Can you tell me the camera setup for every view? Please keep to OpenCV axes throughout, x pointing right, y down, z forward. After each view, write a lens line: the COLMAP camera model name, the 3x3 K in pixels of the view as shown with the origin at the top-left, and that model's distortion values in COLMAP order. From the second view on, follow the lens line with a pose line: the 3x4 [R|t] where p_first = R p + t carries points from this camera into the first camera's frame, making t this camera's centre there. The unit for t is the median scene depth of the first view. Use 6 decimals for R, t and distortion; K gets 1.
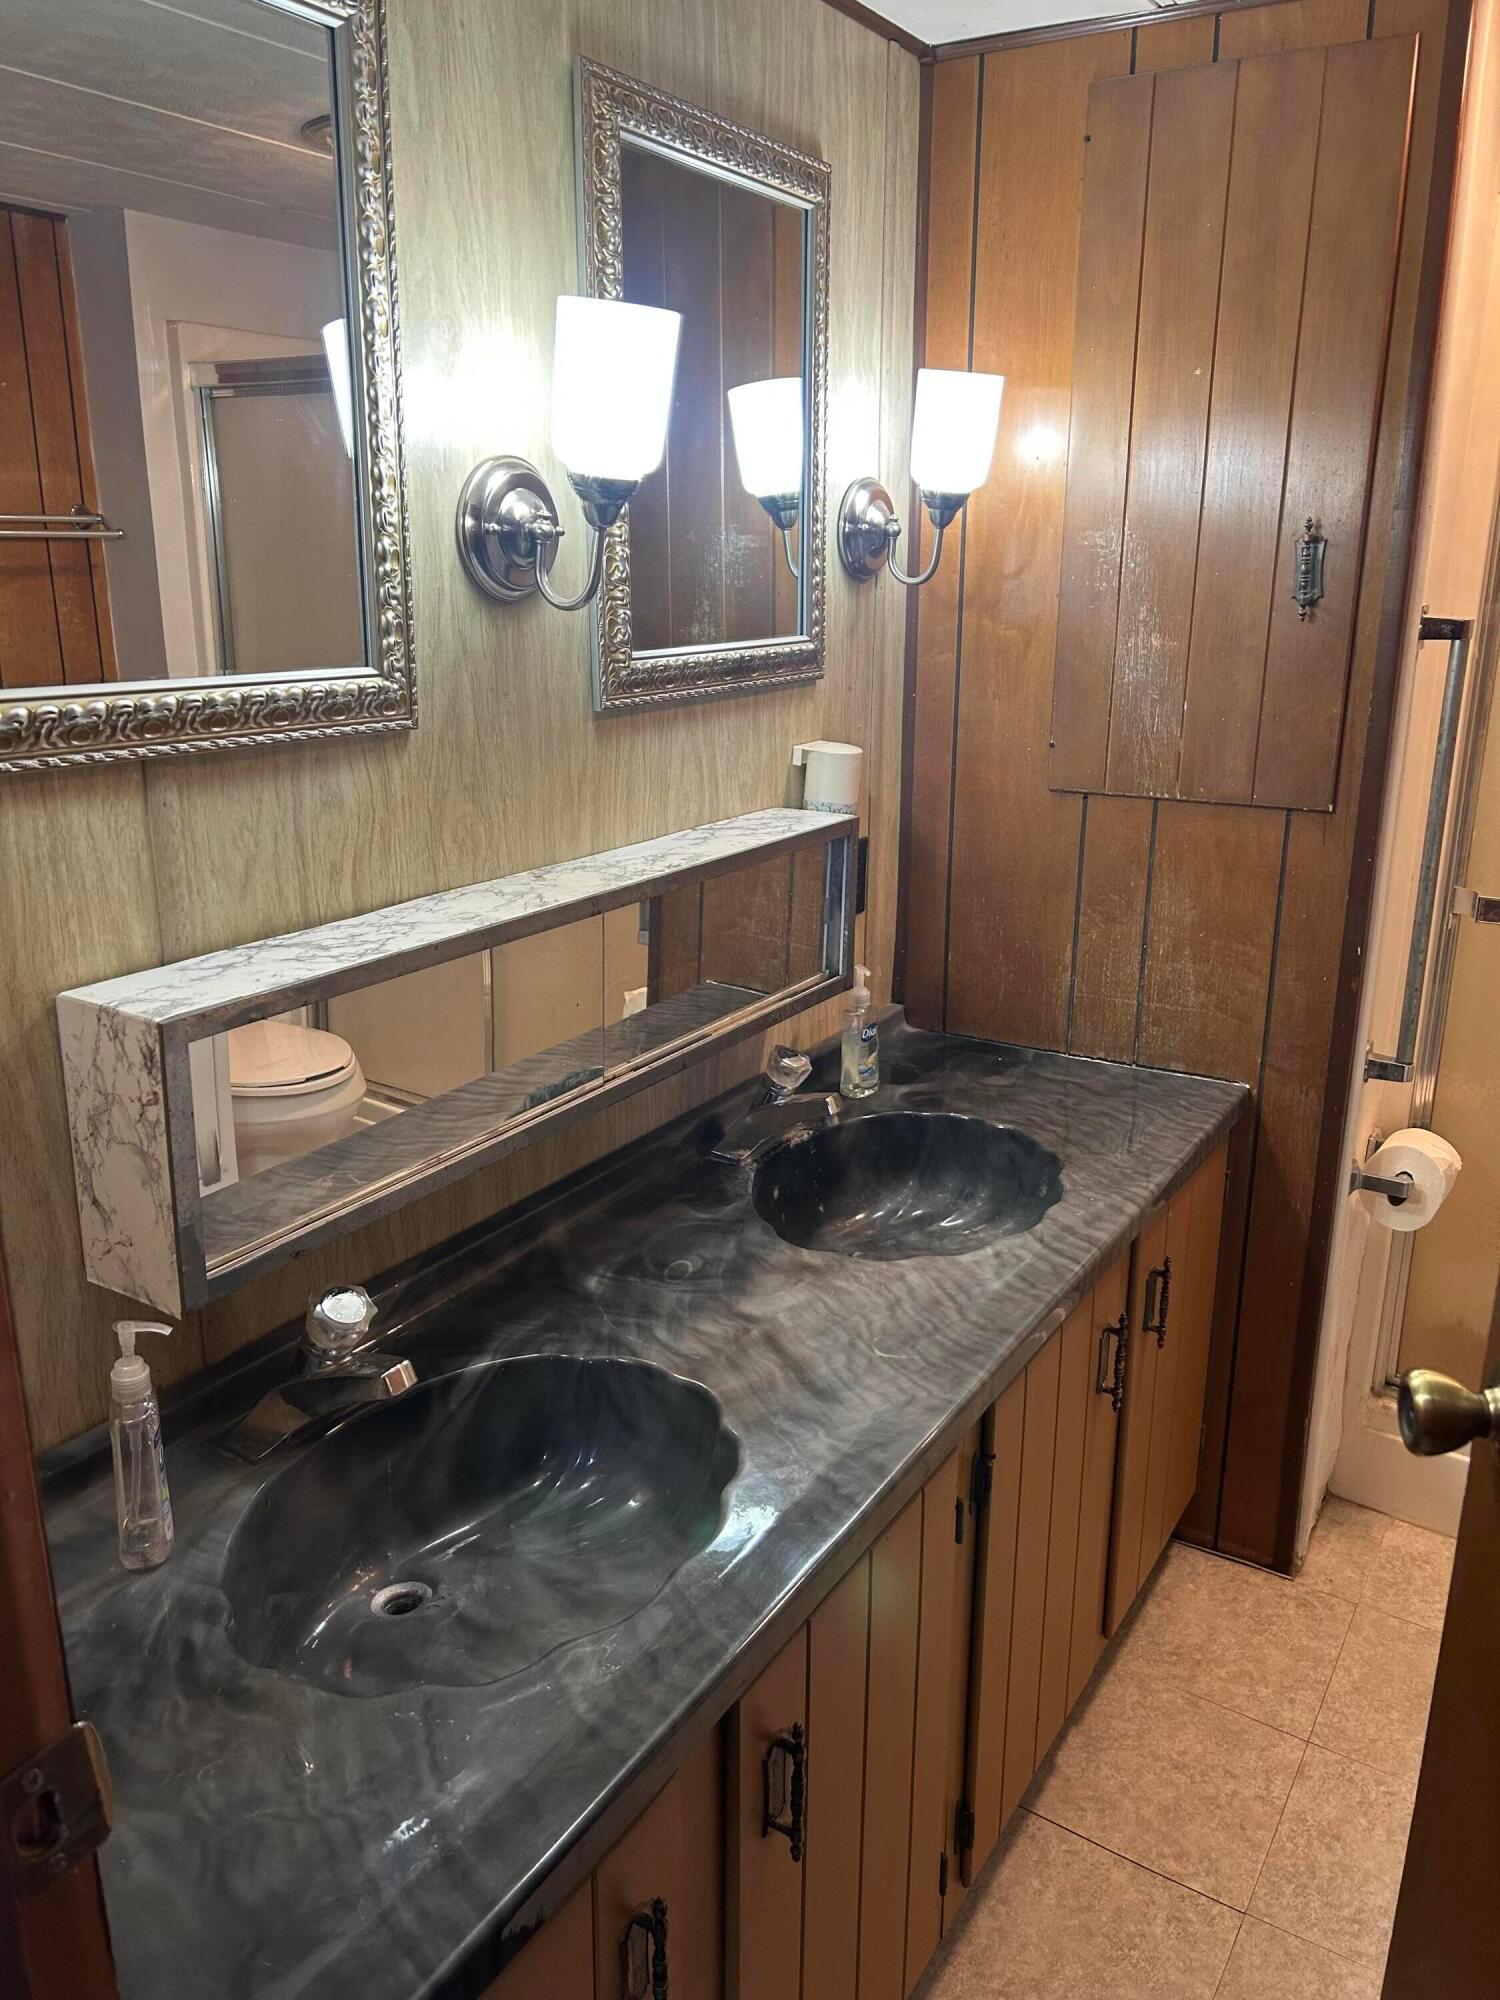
lens RADIAL K [[1514.2, 0, 745.7], [0, 1514.2, 992.1], [0, 0, 1]] dist [0.016991, 0.001123]
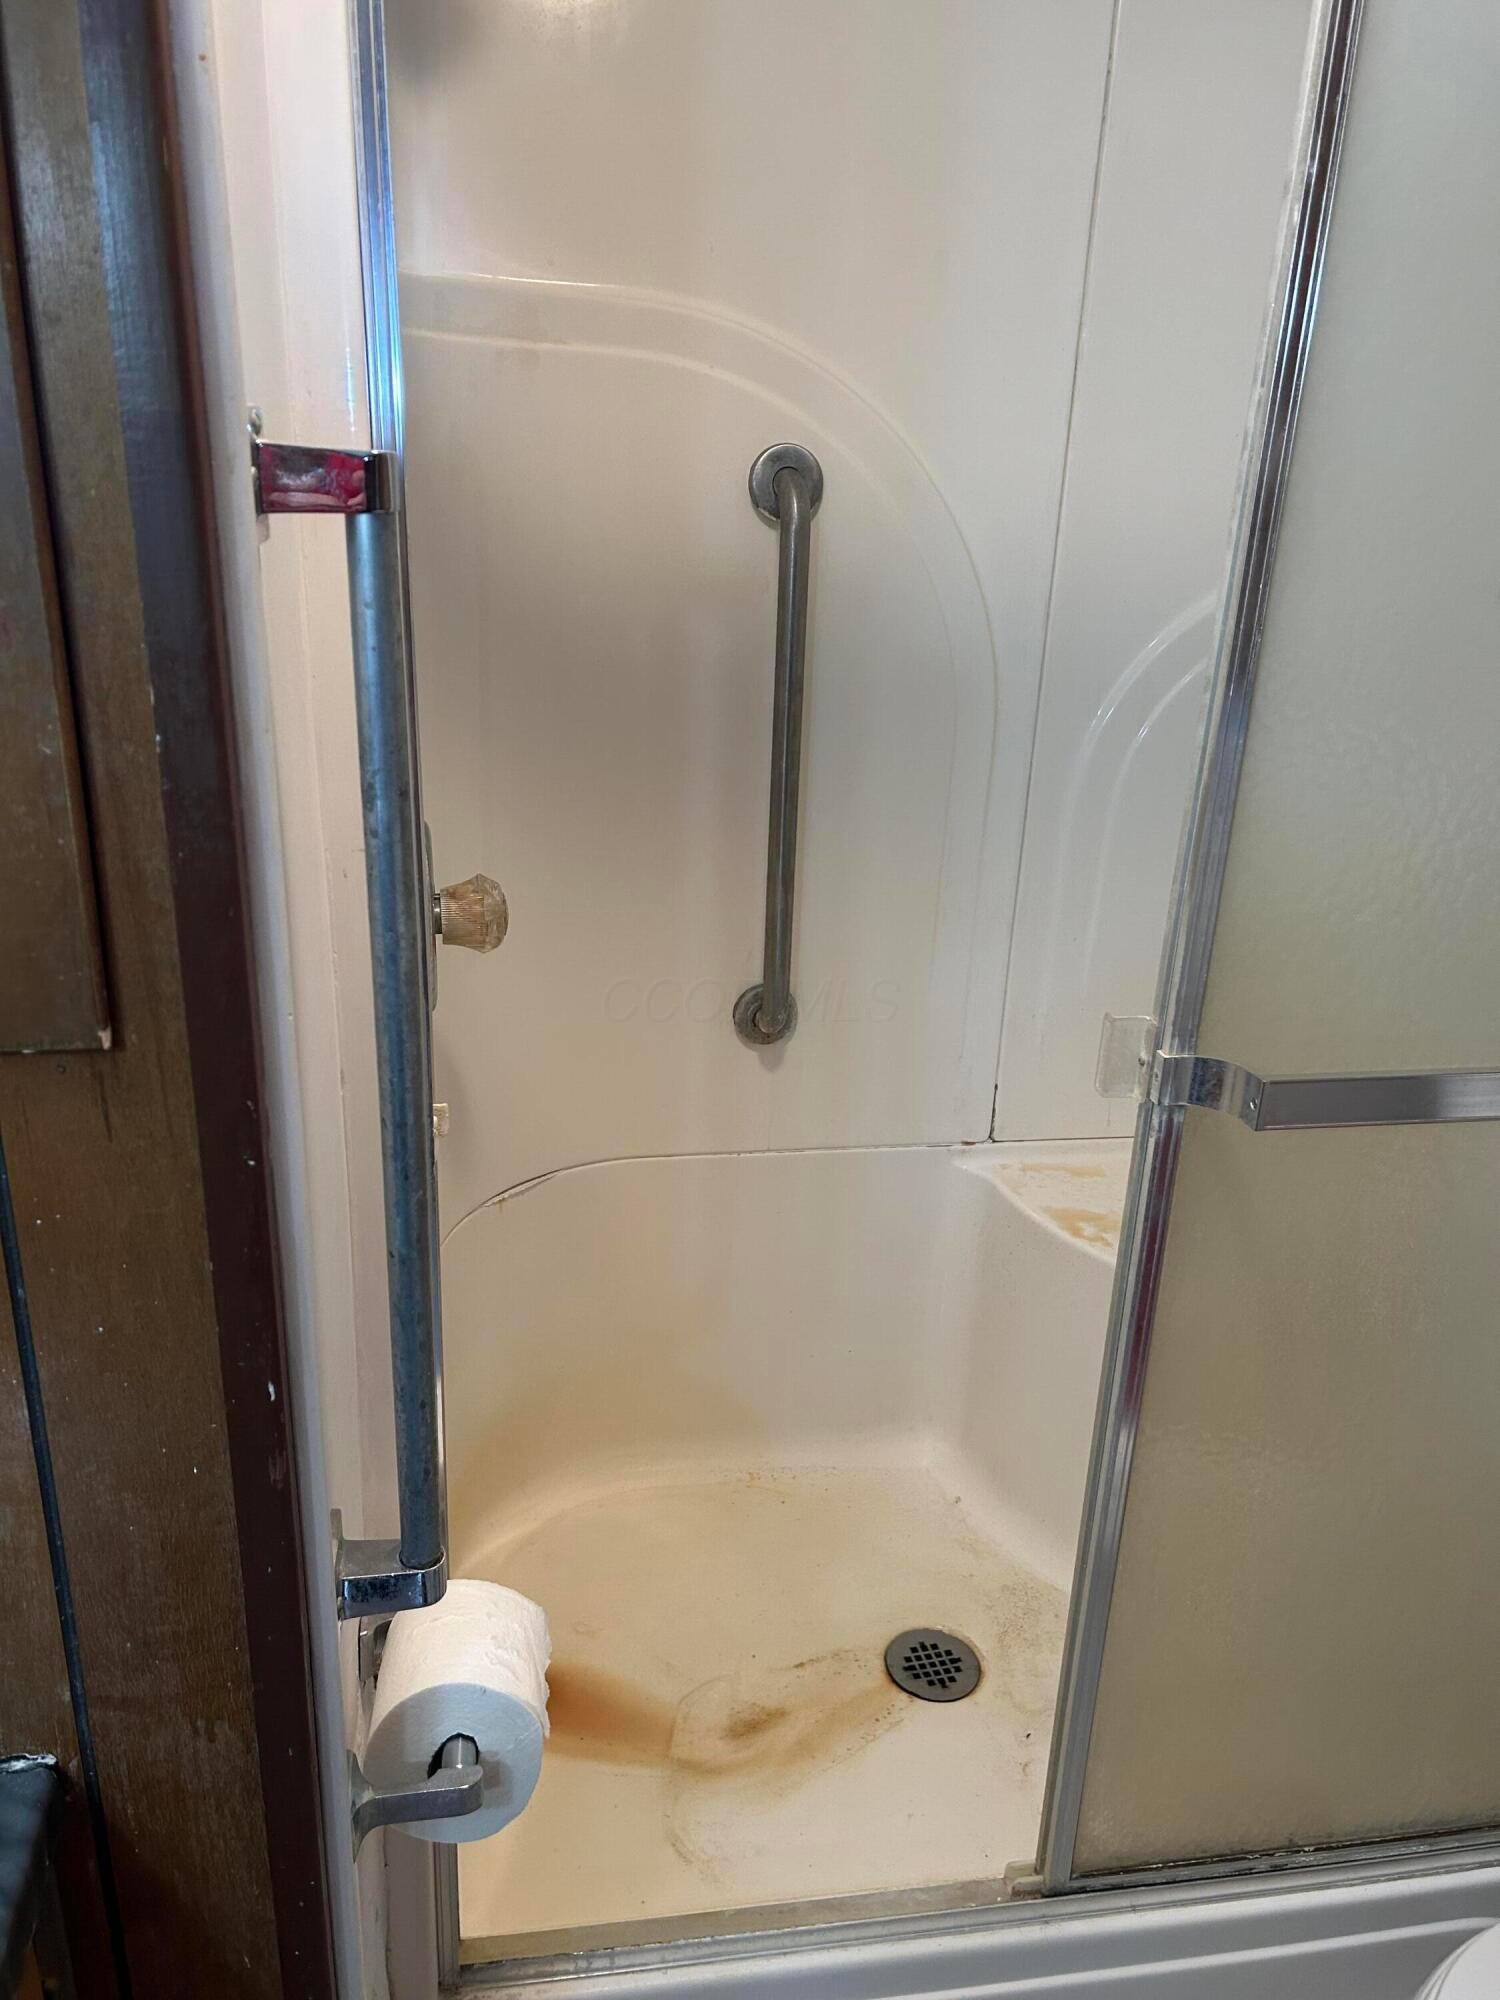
lens RADIAL K [[1514.2, 0, 746.6], [0, 1514.2, 1003.1], [0, 0, 1]] dist [0.016991, 0.001123]
pose [[0.755719, -0.214314, 0.618836, 0.282840], [0.146906, 0.976333, 0.158721, -0.157304], [-0.638206, -0.029038, 0.769318, 0.646011]]
